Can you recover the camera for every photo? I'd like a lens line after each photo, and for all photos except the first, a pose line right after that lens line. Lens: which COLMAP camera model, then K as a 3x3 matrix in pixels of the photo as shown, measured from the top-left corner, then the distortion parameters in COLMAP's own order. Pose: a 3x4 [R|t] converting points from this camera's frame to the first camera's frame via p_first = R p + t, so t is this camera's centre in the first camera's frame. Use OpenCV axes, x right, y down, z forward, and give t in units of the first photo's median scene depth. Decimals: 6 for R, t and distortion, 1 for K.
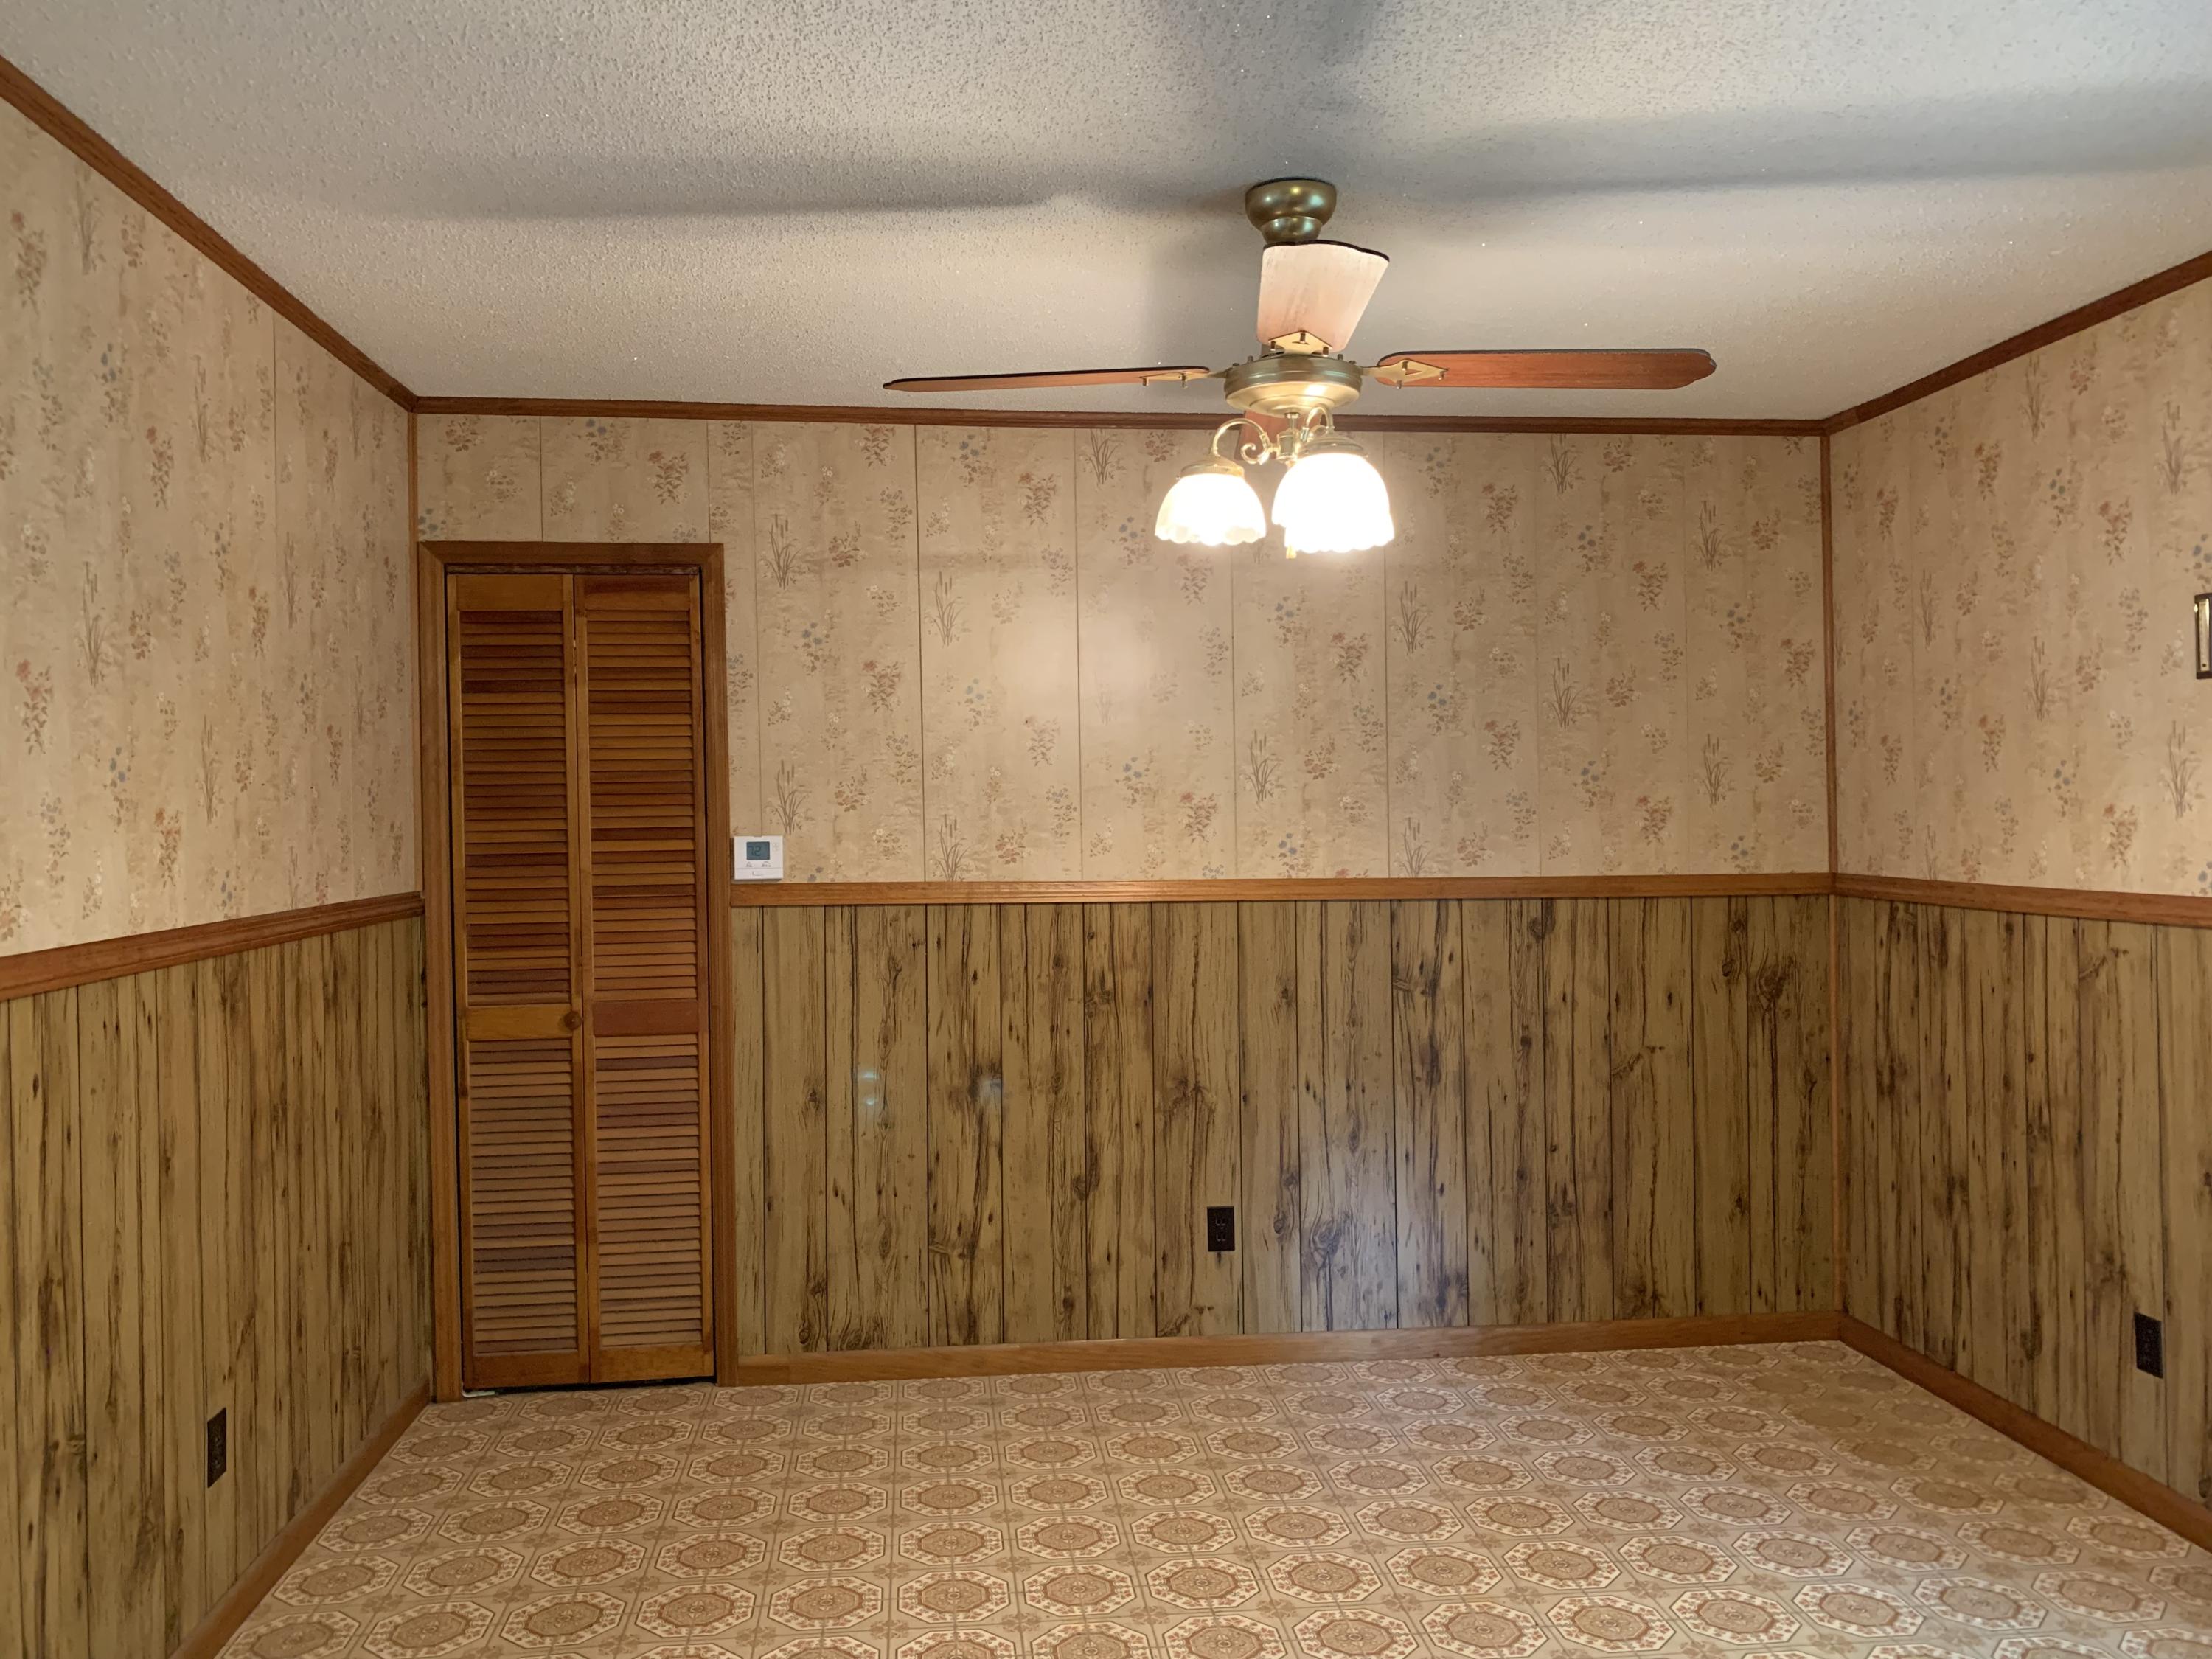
lens RADIAL K [[1710.5, 0, 1095.3], [0, 1710.5, 815.0], [0, 0, 1]] dist [0.066664, -0.052066]
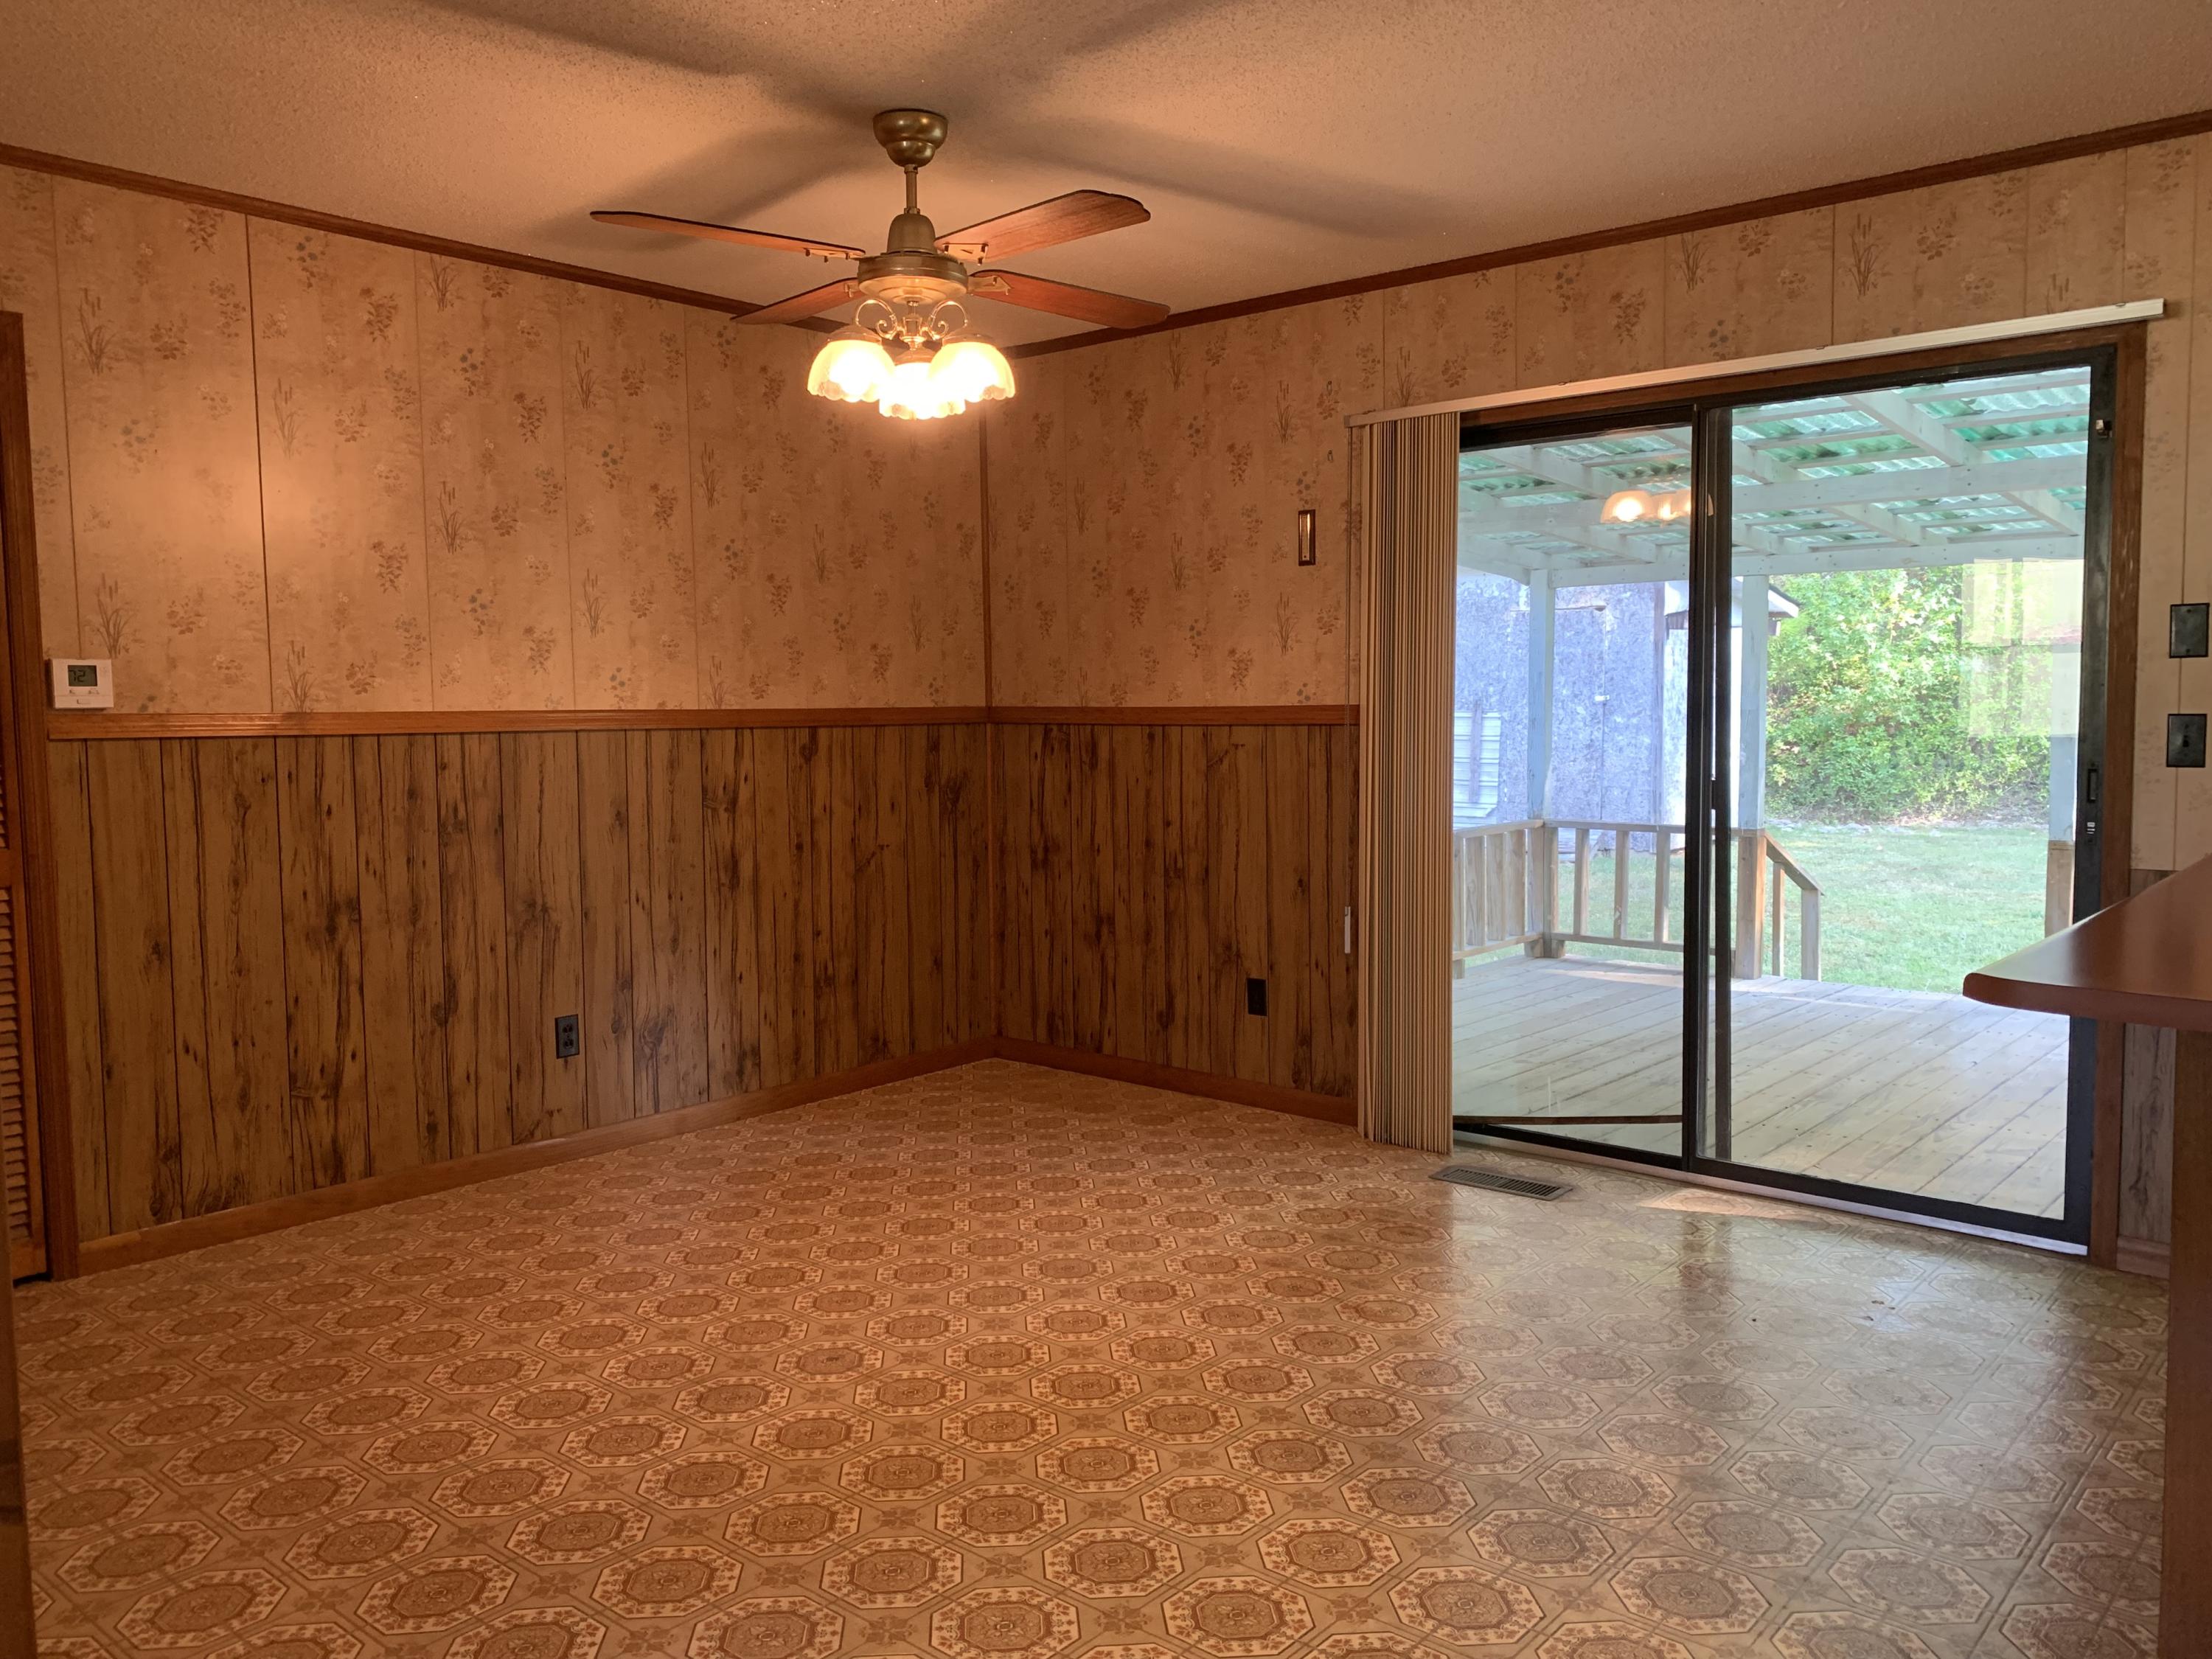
lens RADIAL K [[1710.5, 0, 1101.7], [0, 1710.5, 819.4], [0, 0, 1]] dist [0.066664, -0.052066]
pose [[0.731084, -0.046670, 0.680690, -0.418041], [0.001222, 0.997746, 0.067097, 0.034459], [-0.682287, -0.048222, 0.729493, -0.007891]]
